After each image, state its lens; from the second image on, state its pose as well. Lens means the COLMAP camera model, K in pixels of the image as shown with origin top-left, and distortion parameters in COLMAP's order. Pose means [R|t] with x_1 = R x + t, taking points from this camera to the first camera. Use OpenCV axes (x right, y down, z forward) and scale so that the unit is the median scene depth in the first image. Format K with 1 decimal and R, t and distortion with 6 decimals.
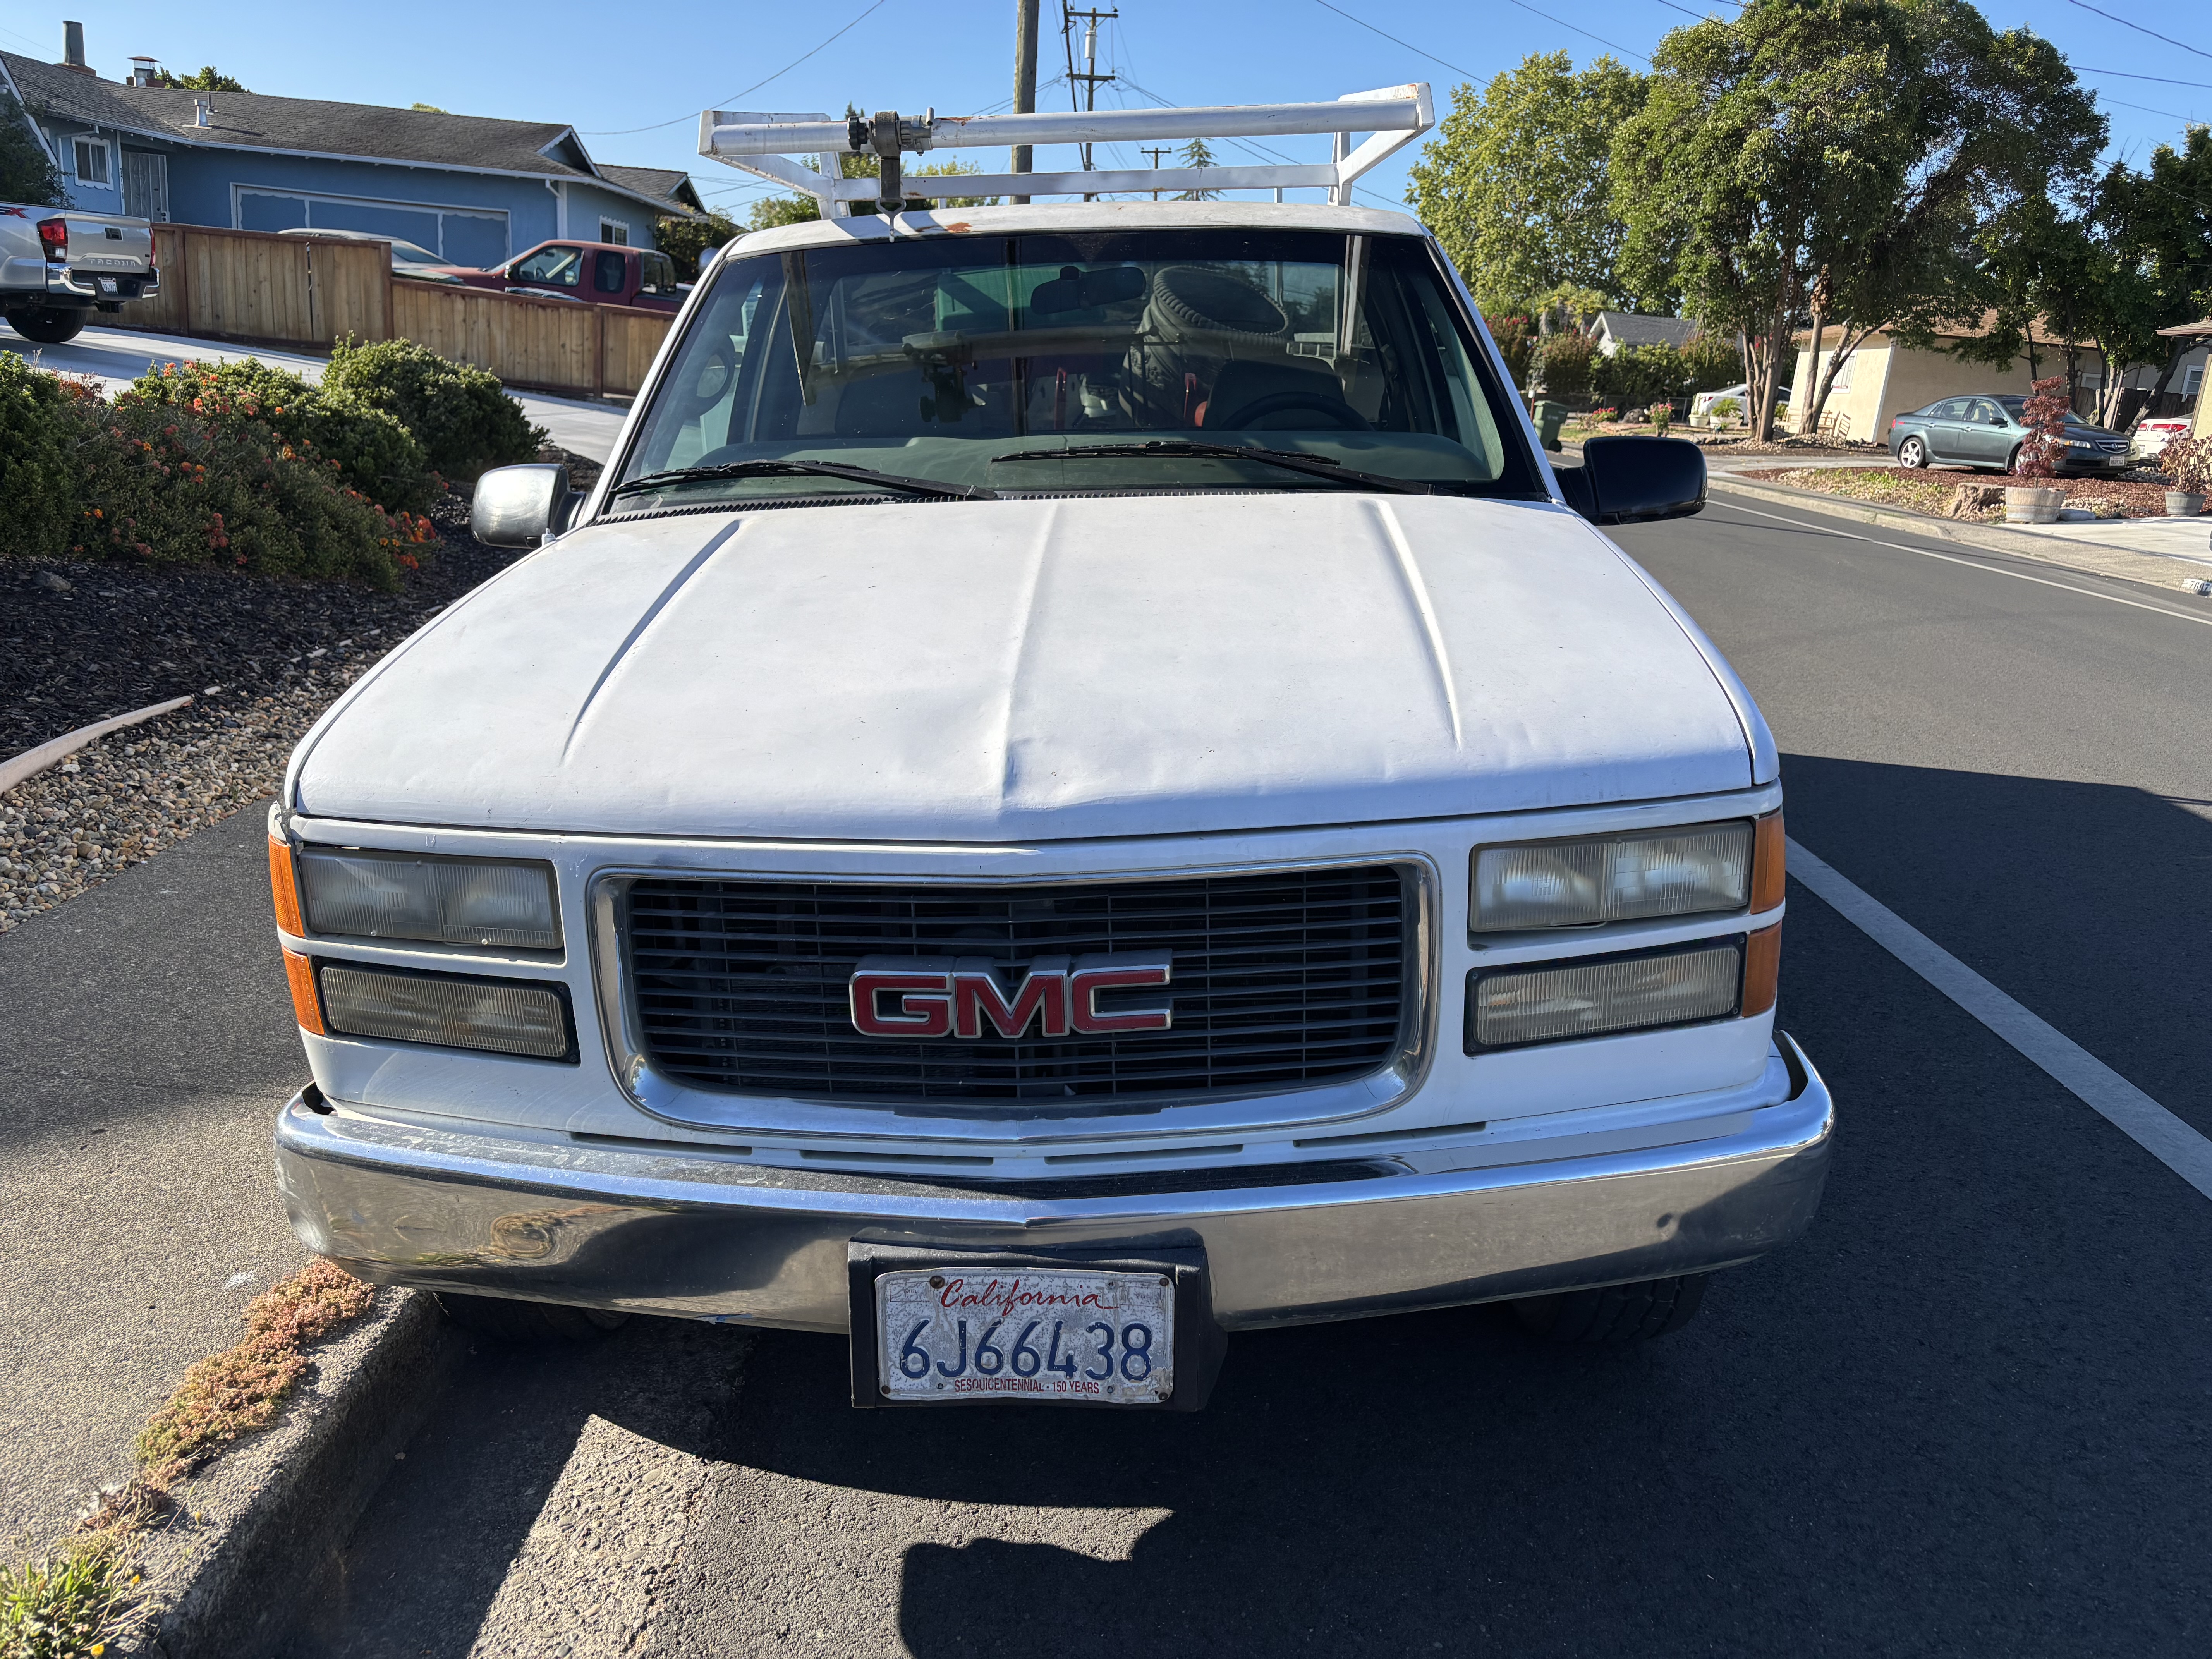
lens RADIAL K [[1676.5, 0, 1112.5], [0, 1676.5, 830.1], [0, 0, 1]] dist [0.042217, -0.044792]
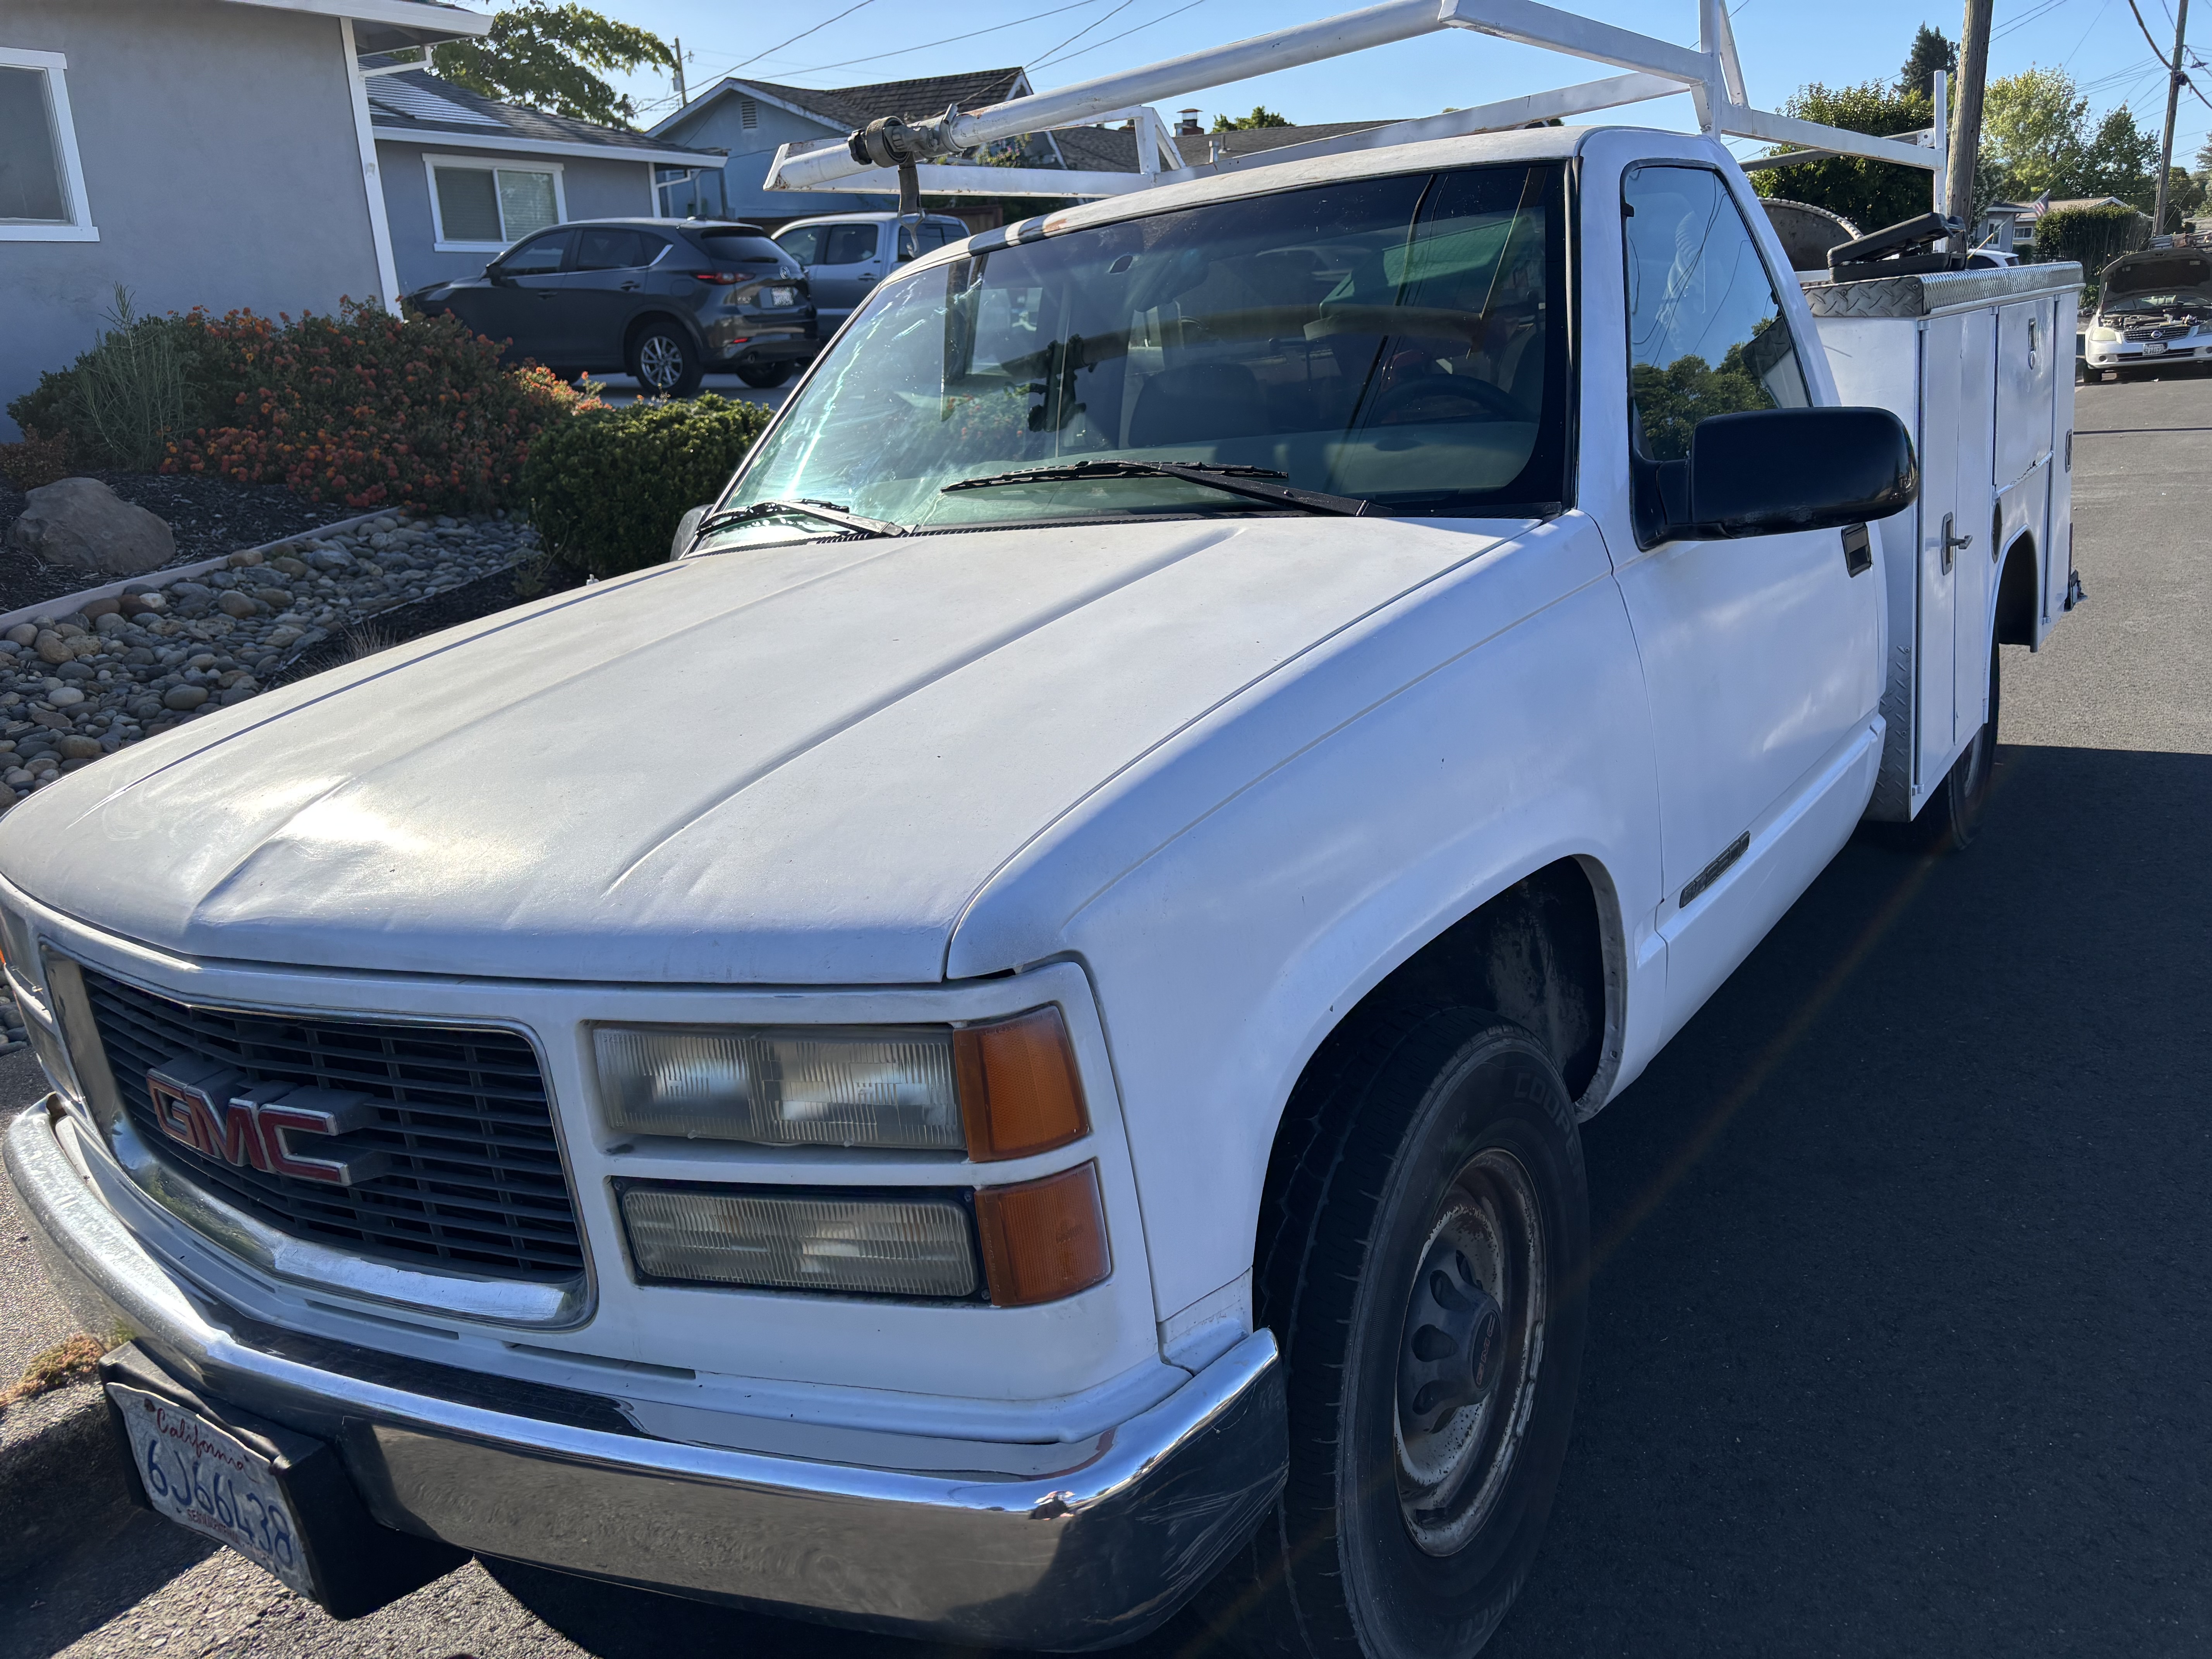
lens RADIAL K [[1676.5, 0, 1108.7], [0, 1676.5, 829.1], [0, 0, 1]] dist [0.042217, -0.044792]
pose [[0.837387, 0.066367, -0.542567, 0.807937], [-0.058877, 0.997778, 0.031179, -0.114176], [0.543431, 0.005836, 0.839434, 0.456222]]
